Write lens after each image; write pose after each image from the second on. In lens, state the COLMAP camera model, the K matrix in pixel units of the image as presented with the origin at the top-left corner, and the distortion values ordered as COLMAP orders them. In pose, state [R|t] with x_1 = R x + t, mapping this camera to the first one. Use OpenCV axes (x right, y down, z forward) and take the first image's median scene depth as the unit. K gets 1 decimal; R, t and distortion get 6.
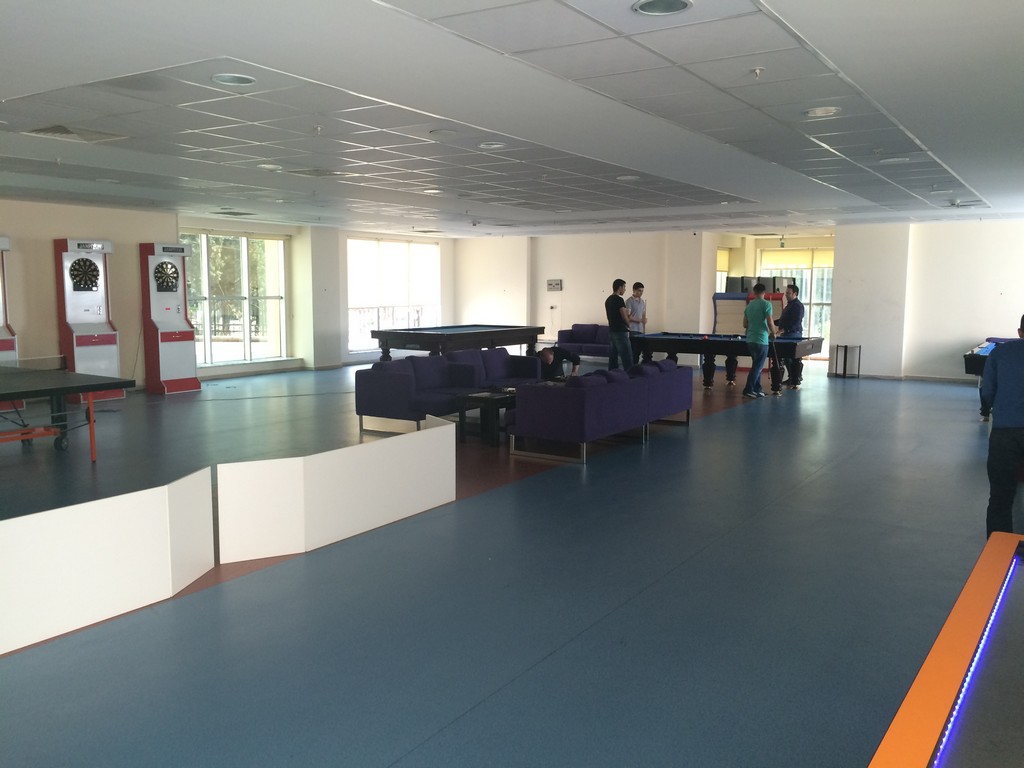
lens RADIAL K [[865.4, 0, 510.2], [0, 865.4, 383.4], [0, 0, 1]] dist [0.035651, -0.052523]
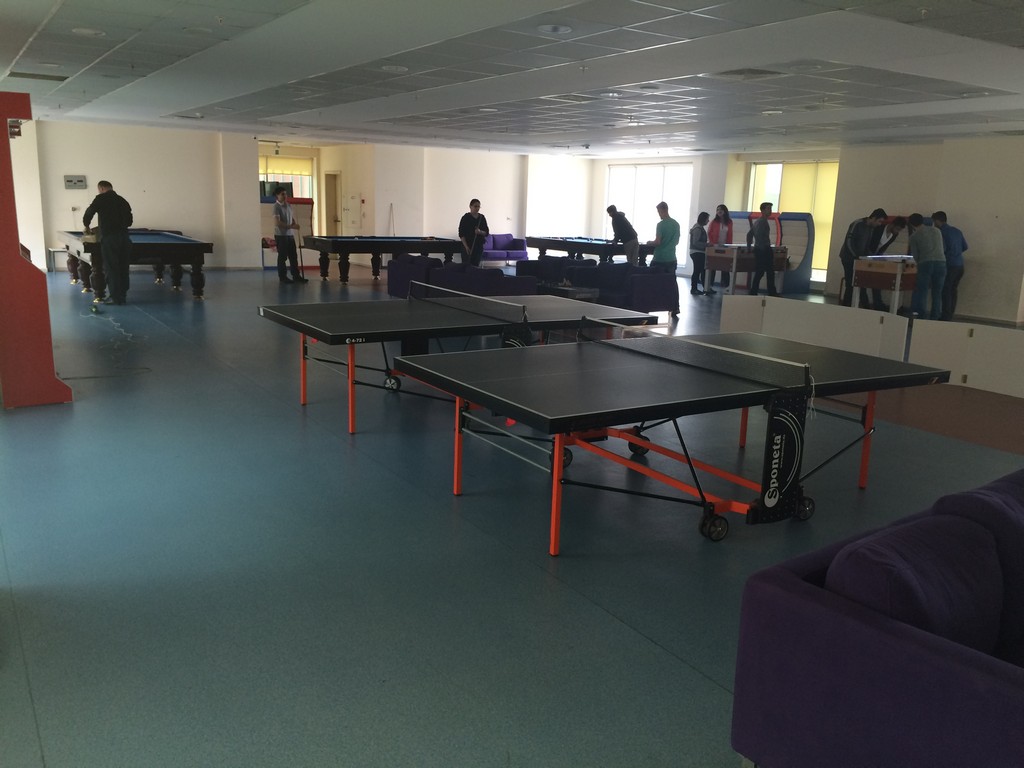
lens RADIAL K [[865.4, 0, 516.6], [0, 865.4, 375.3], [0, 0, 1]] dist [0.035651, -0.052523]
pose [[0.405298, -0.169127, 0.898404, -0.648365], [0.070492, 0.985594, 0.153739, -0.032972], [-0.911463, 0.001020, 0.411381, 0.305810]]
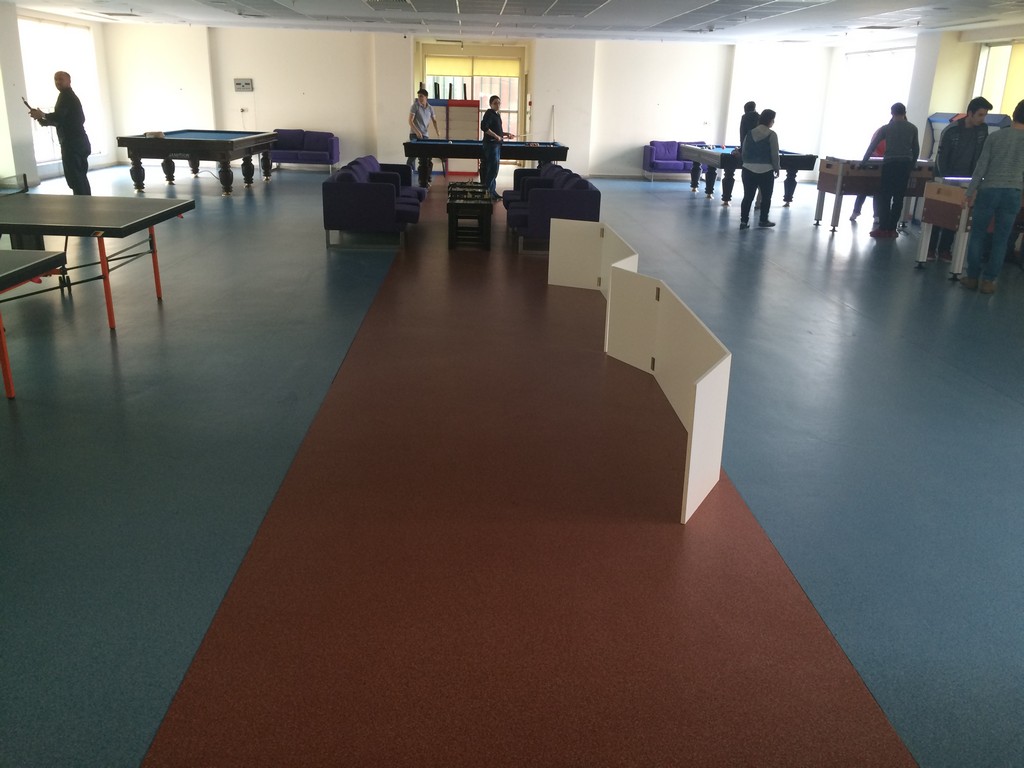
lens RADIAL K [[865.4, 0, 513.2], [0, 865.4, 384.8], [0, 0, 1]] dist [0.035651, -0.052523]
pose [[0.814579, -0.164403, 0.556267, -0.325437], [0.039234, 0.972414, 0.229940, -0.005477], [-0.578724, -0.165480, 0.798558, 0.047925]]
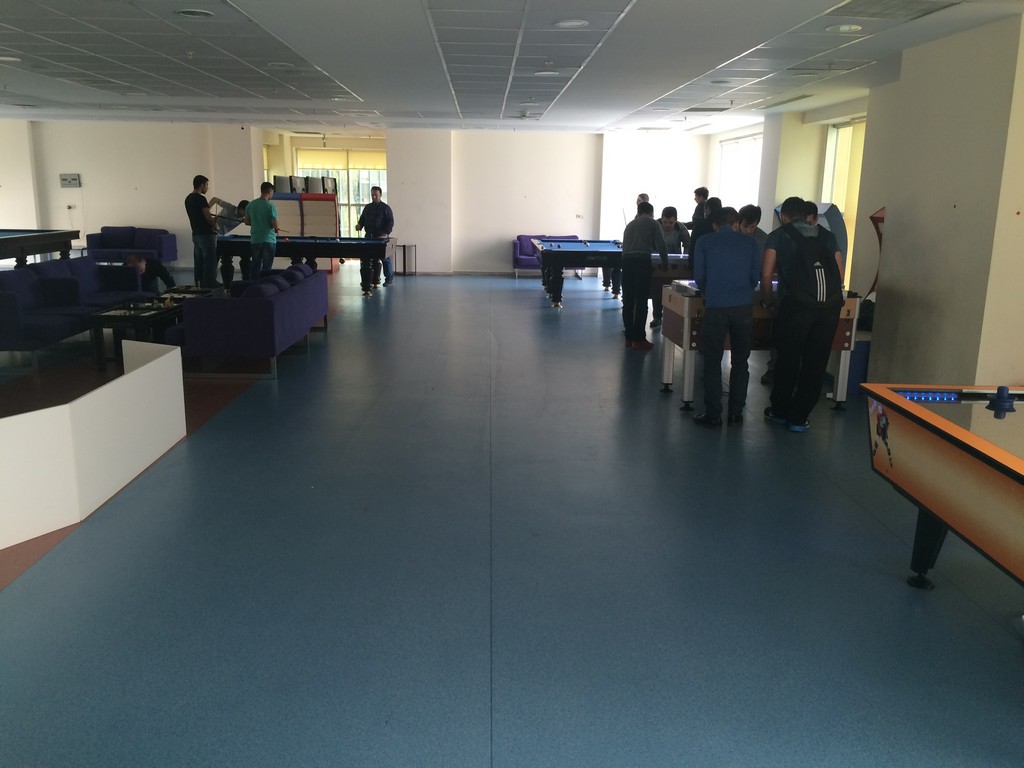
lens RADIAL K [[865.4, 0, 519.6], [0, 865.4, 381.7], [0, 0, 1]] dist [0.035651, -0.052523]
pose [[0.817438, -0.112507, 0.564923, -0.107571], [0.049391, 0.990818, 0.125857, -0.004148], [-0.573896, -0.074978, 0.815489, 0.040154]]
